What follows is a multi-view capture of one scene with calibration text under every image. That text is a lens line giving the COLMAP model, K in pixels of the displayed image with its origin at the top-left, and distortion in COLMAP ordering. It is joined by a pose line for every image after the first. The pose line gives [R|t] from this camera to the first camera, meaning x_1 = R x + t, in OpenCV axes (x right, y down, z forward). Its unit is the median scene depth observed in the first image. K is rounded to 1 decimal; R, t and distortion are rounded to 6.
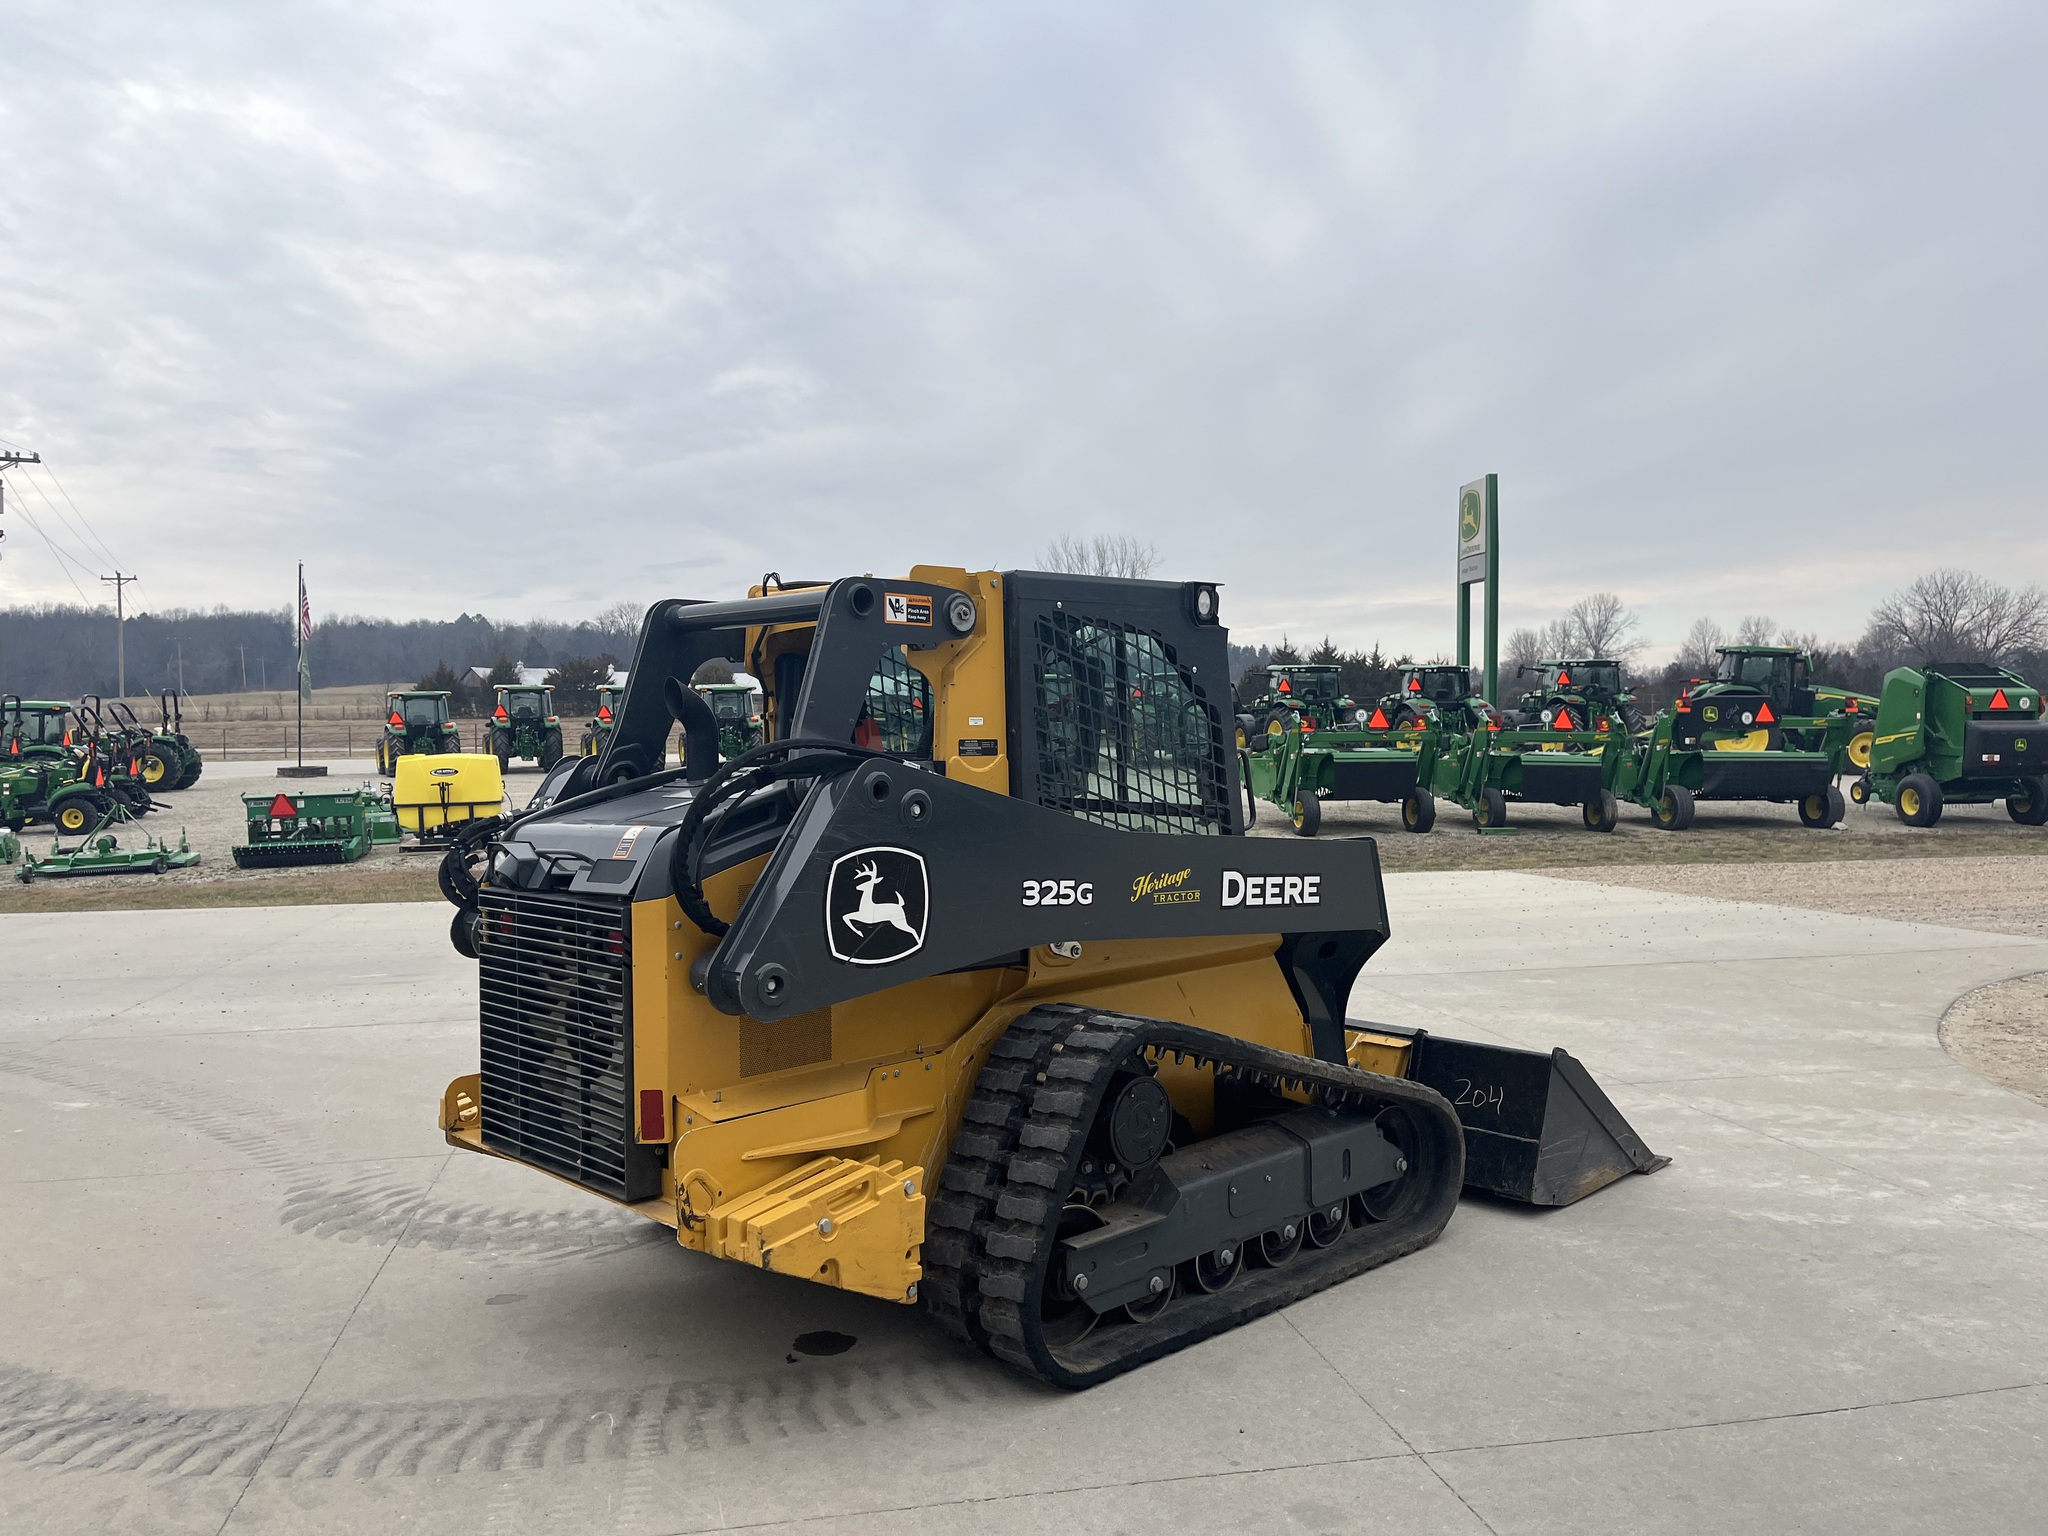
lens RADIAL K [[1536.3, 0, 1024.0], [0, 1536.3, 768.0], [0, 0, 1]] dist [0.080832, -0.125145]
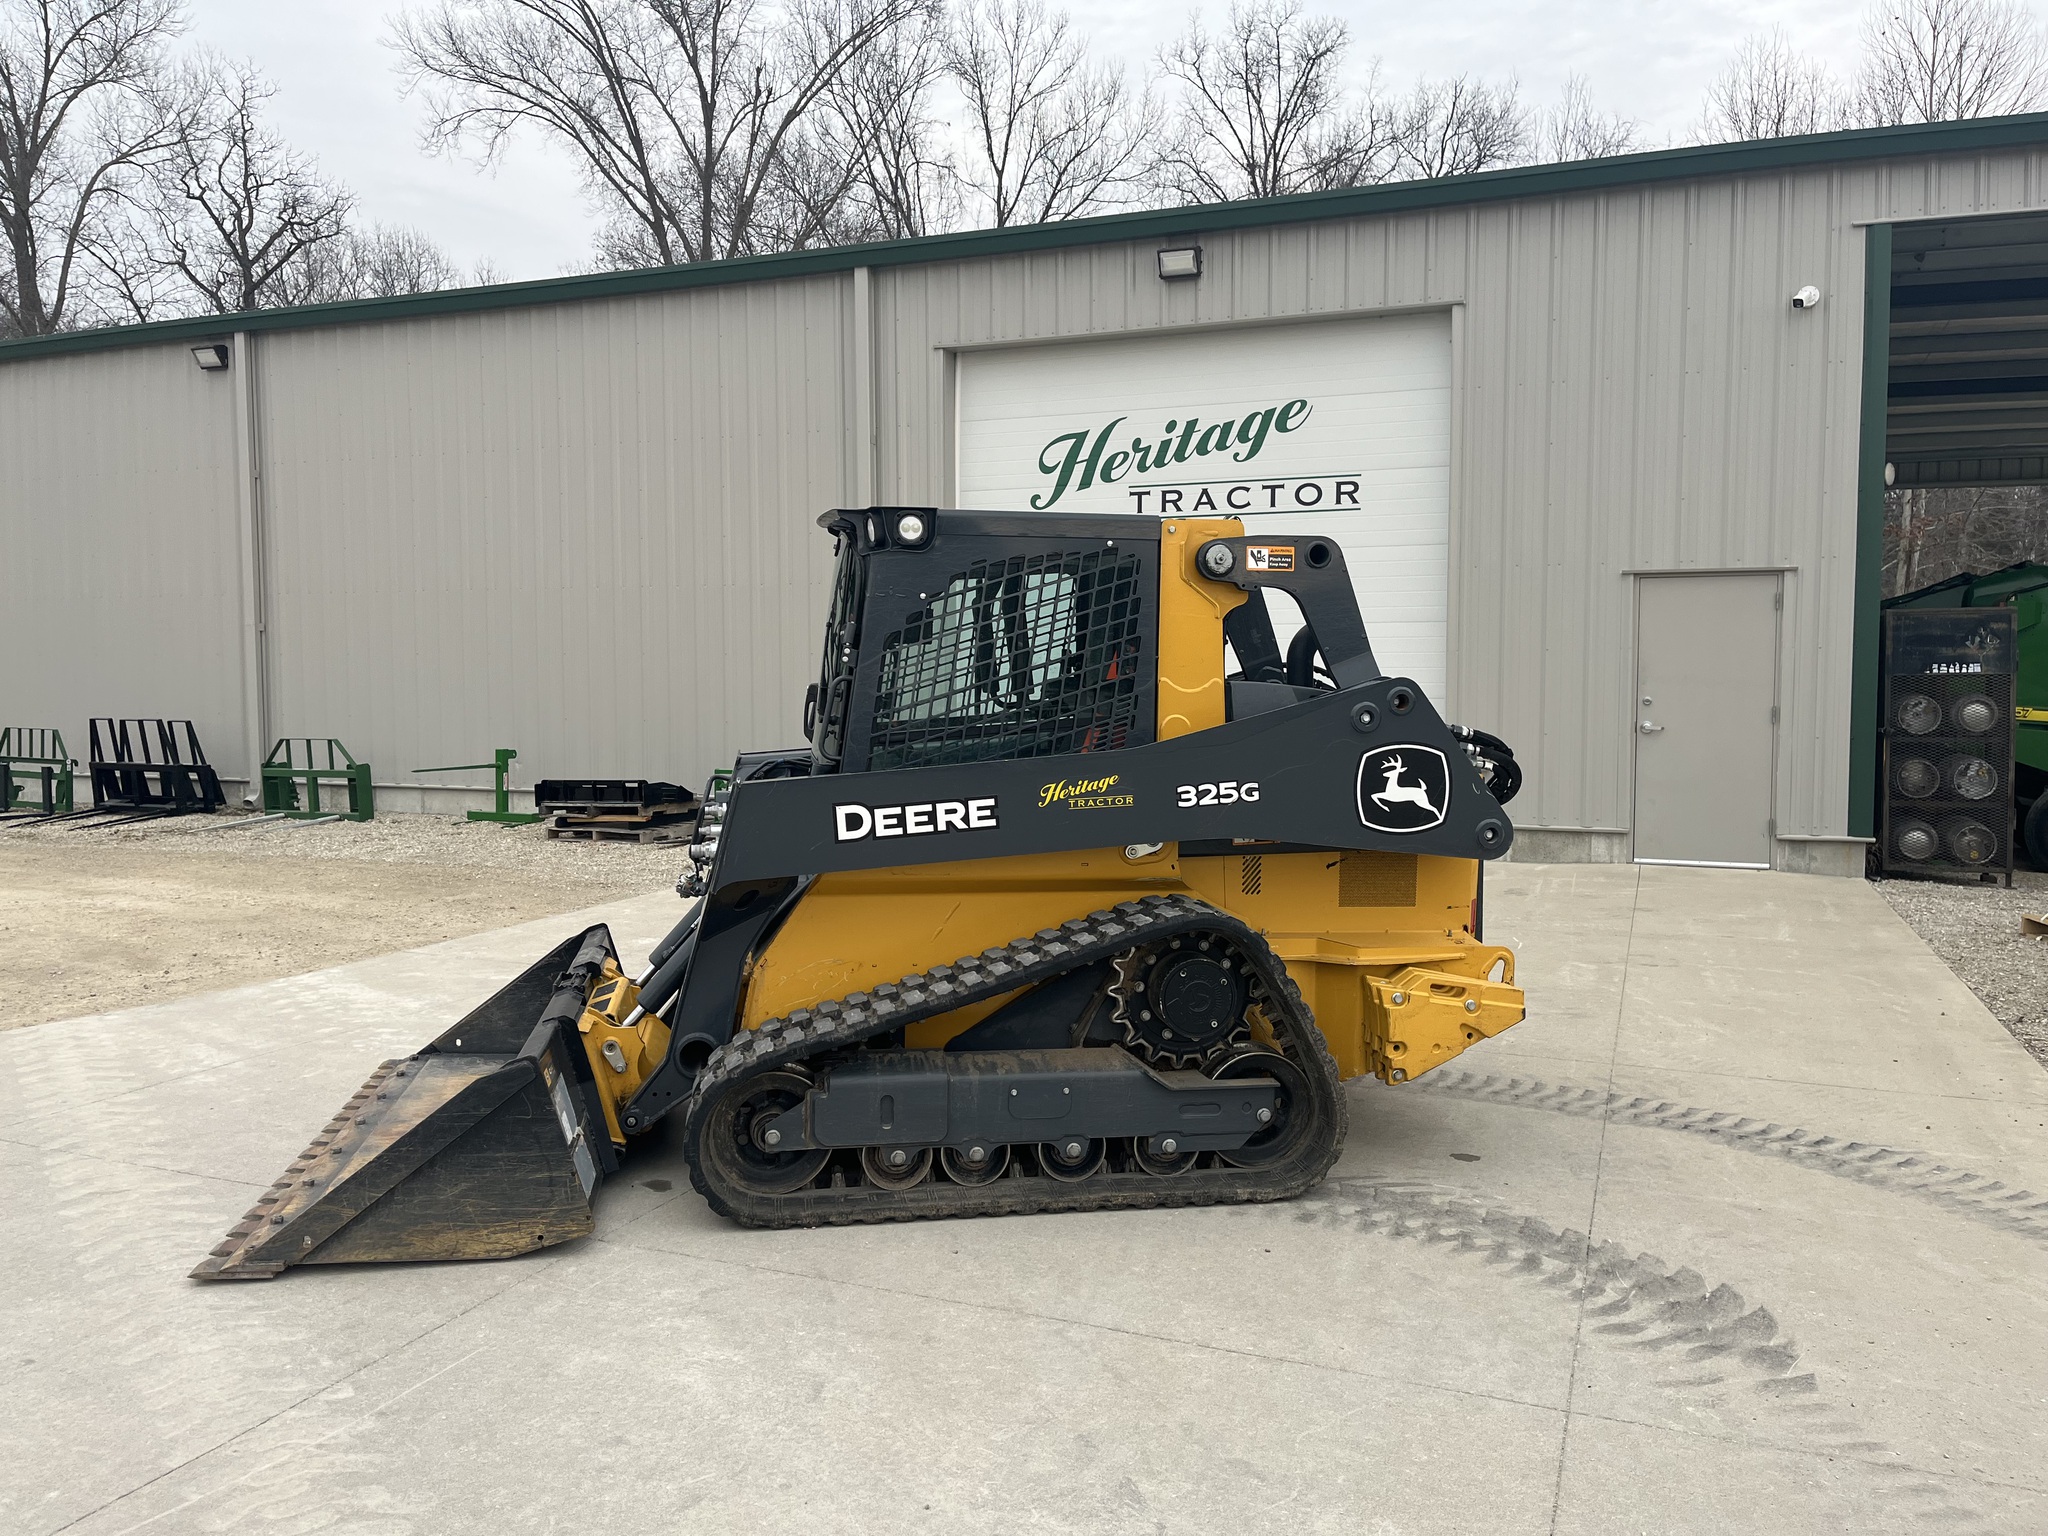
lens RADIAL K [[1543.0, 0, 1008.3], [0, 1543.0, 752.1], [0, 0, 1]] dist [0.074584, -0.099411]
pose [[-0.826337, -0.025658, 0.562590, -0.643787], [0.016939, 0.997377, 0.070368, -0.034813], [-0.562920, 0.067677, -0.823736, 1.959661]]
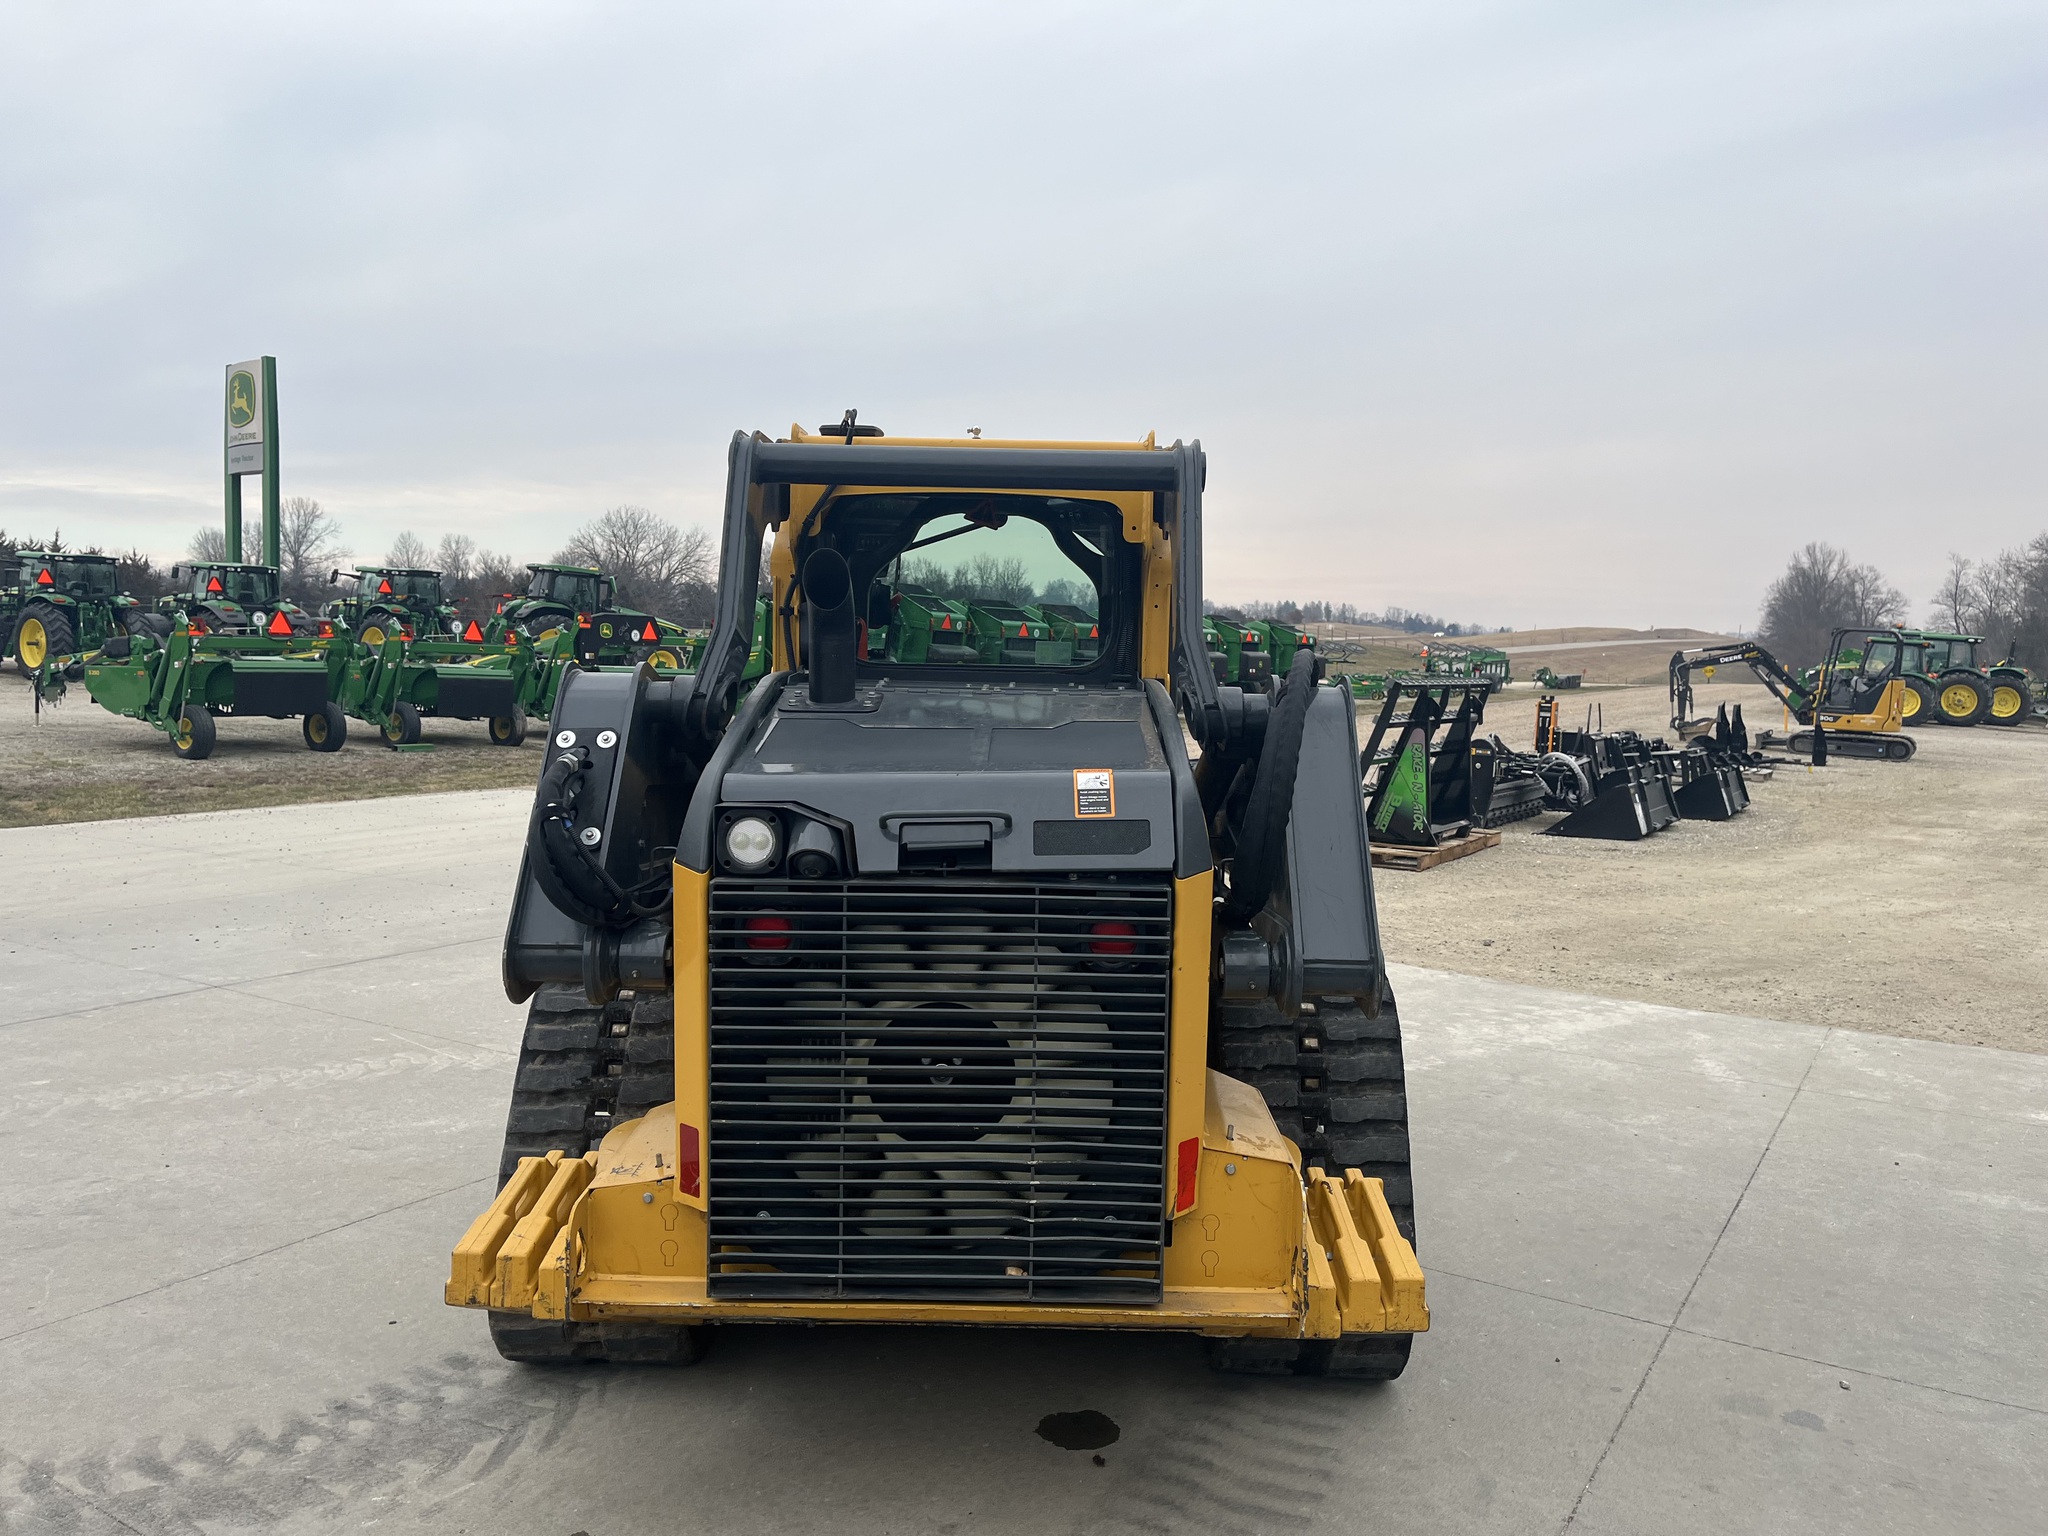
lens RADIAL K [[1532.7, 0, 1029.0], [0, 1532.7, 762.8], [0, 0, 1]] dist [0.075983, -0.114383]
pose [[0.696607, -0.029844, 0.716832, -0.592650], [-0.008254, 0.998735, 0.049602, 0.000482], [-0.717405, -0.040470, 0.695479, 0.426275]]
